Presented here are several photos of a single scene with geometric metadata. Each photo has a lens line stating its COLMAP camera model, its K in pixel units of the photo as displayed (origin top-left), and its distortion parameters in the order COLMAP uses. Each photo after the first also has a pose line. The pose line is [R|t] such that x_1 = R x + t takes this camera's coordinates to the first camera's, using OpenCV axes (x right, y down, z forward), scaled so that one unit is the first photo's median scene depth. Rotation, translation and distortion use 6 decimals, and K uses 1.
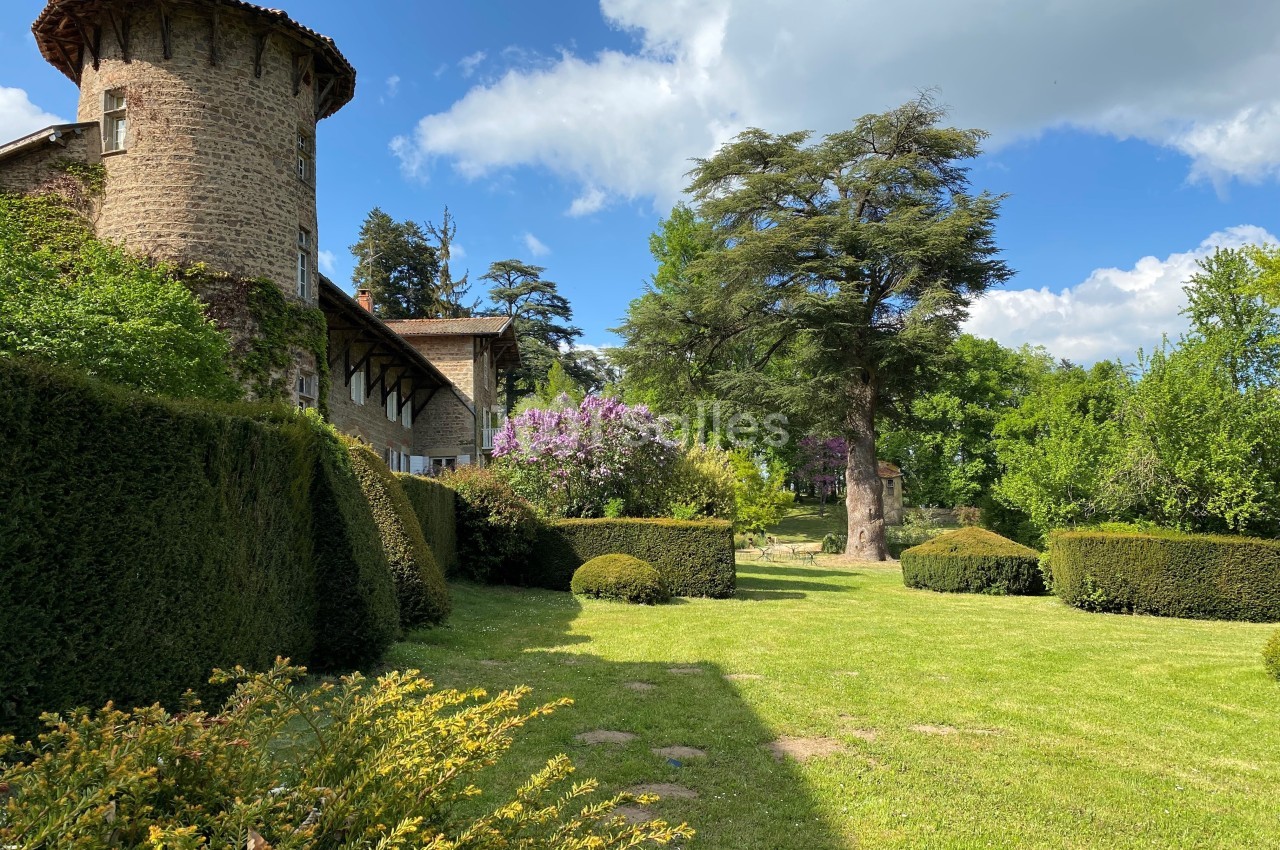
lens RADIAL K [[1020.6, 0, 640.0], [0, 1020.6, 425.0], [0, 0, 1]] dist [0.037071, -0.054427]
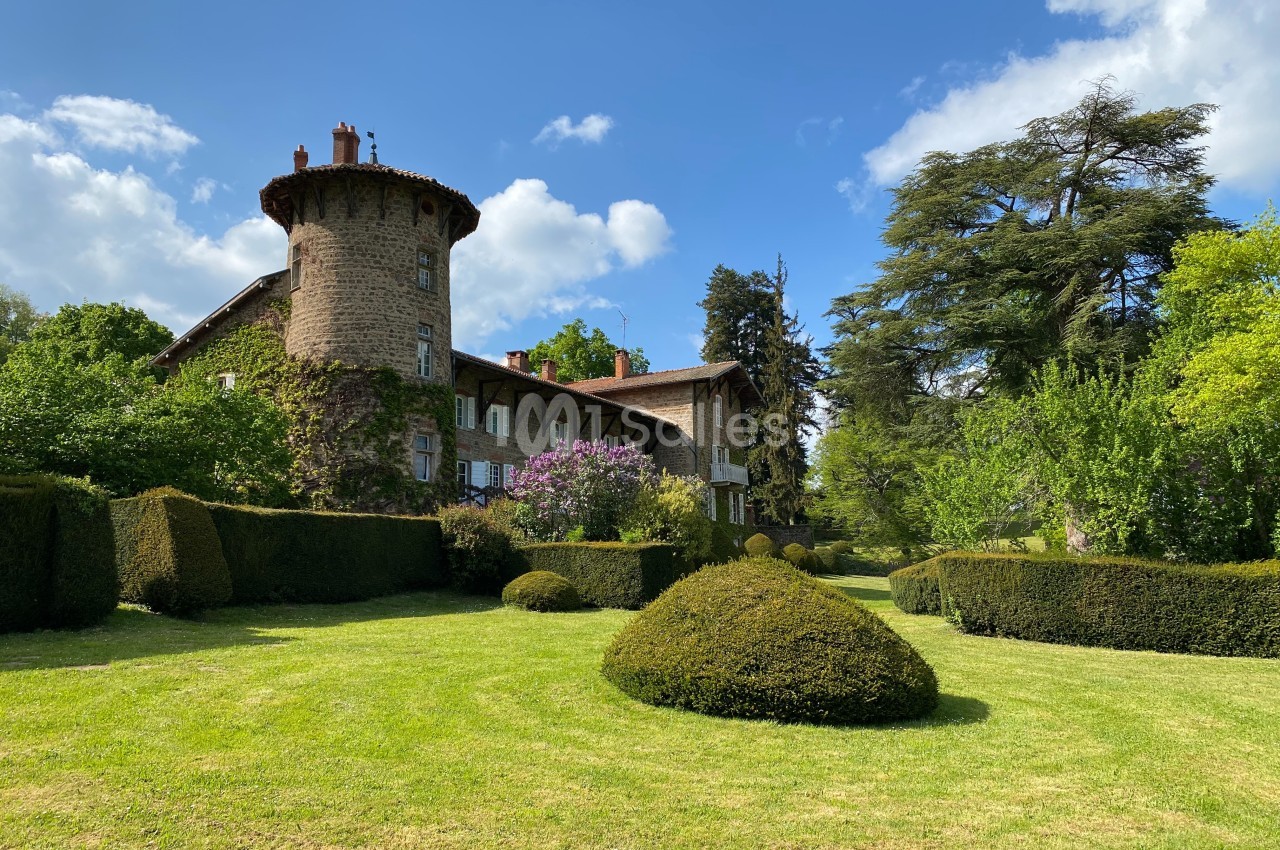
lens RADIAL K [[1020.6, 0, 640.0], [0, 1020.6, 425.0], [0, 0, 1]] dist [0.037071, -0.054427]
pose [[0.875998, -0.061664, -0.478357, 0.574014], [0.048102, 0.998018, -0.040567, 0.005249], [0.479911, 0.012527, 0.877228, -0.022154]]
